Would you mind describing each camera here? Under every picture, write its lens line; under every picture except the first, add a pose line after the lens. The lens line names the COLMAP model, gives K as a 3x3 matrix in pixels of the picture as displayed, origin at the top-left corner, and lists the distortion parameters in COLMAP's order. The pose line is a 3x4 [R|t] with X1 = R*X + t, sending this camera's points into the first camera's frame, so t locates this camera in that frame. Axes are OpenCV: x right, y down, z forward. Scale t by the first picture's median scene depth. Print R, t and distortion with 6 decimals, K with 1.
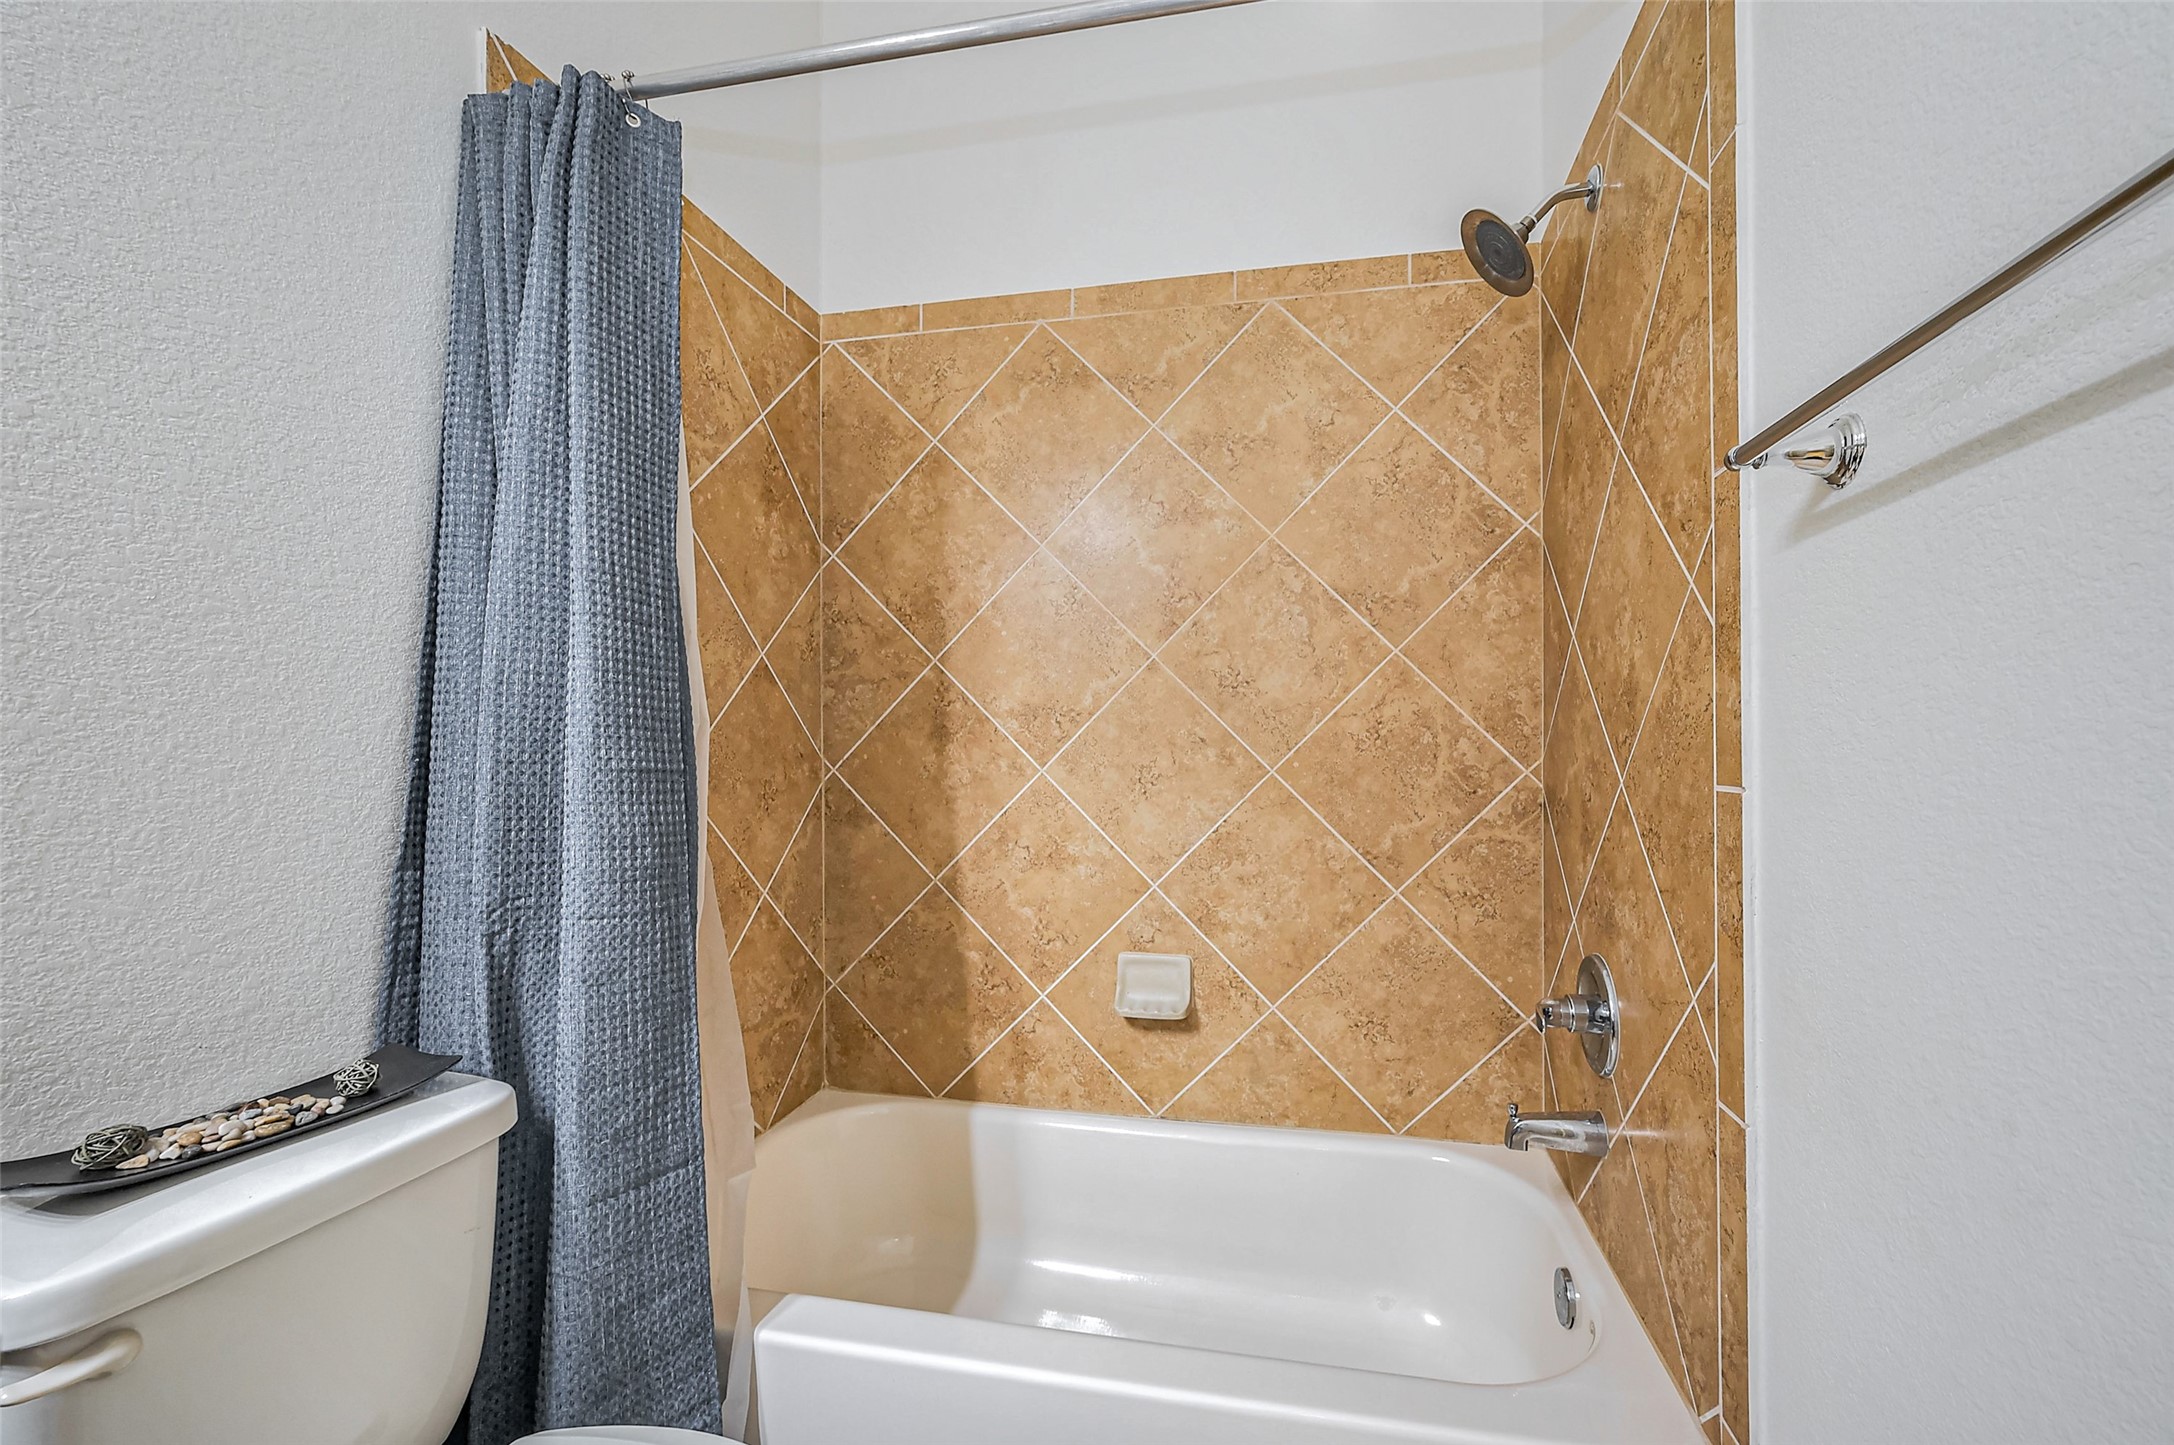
lens RADIAL K [[864.1, 0, 1086.7], [0, 864.1, 729.6], [0, 0, 1]] dist [-0.002543, 0.000055]
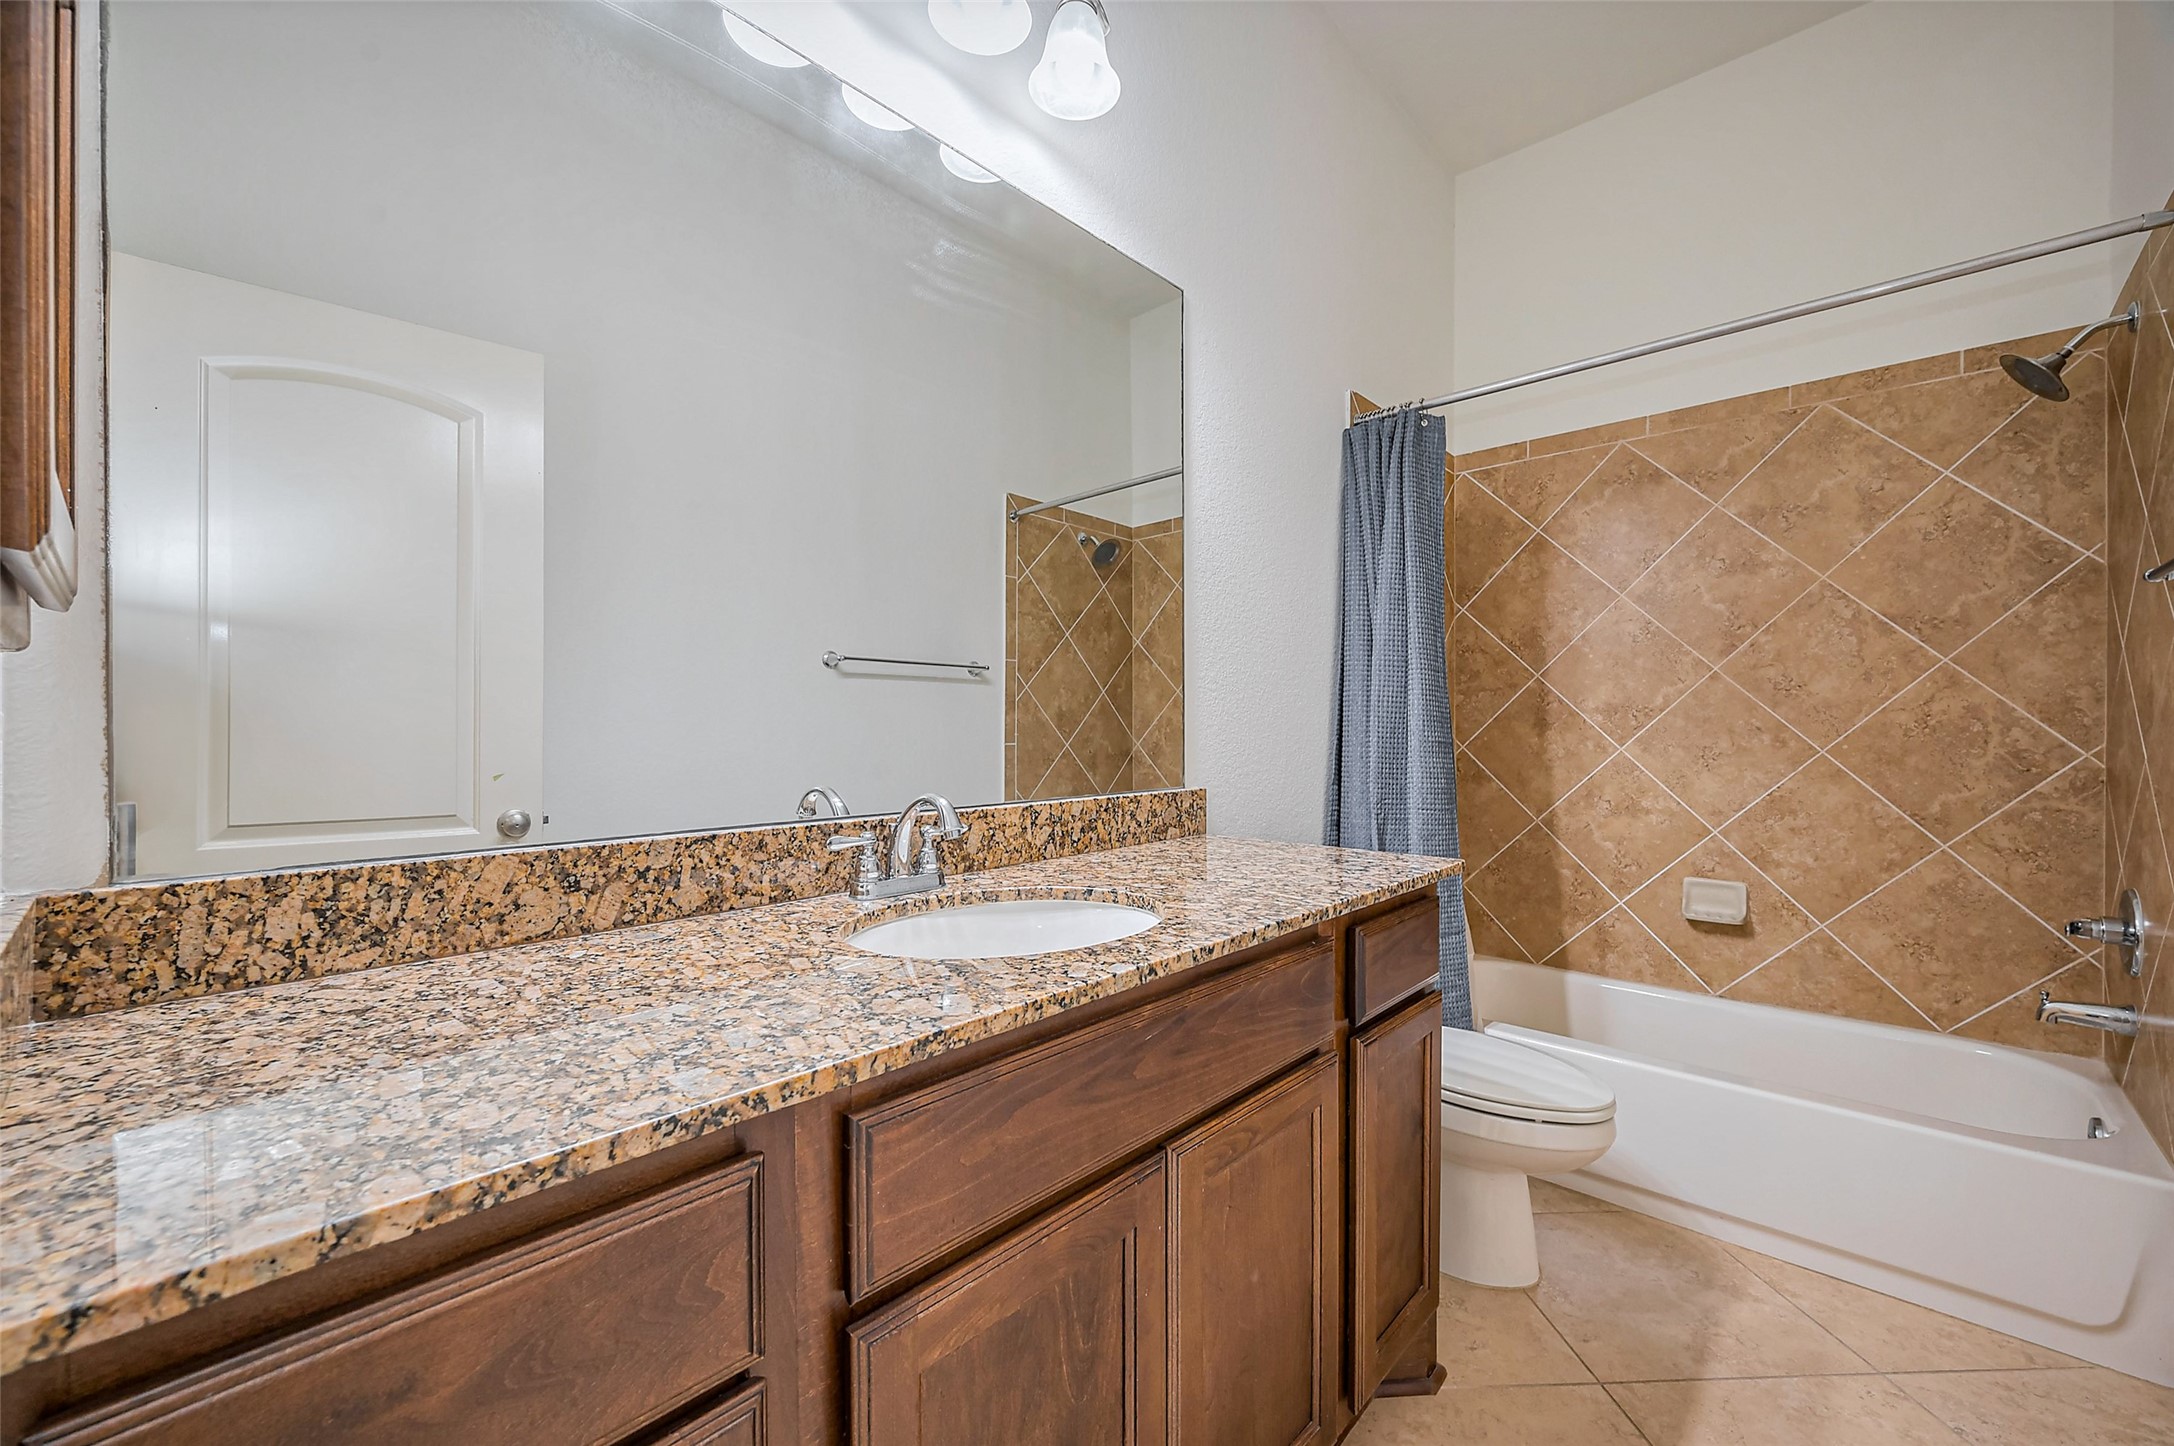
lens RADIAL K [[864.1, 0, 1086.7], [0, 864.1, 730.1], [0, 0, 1]] dist [-0.002543, 0.000055]
pose [[0.883190, 0.003001, -0.469005, -0.170440], [0.003363, 0.999913, 0.012732, -0.006650], [0.469003, -0.012822, 0.883104, -0.737037]]
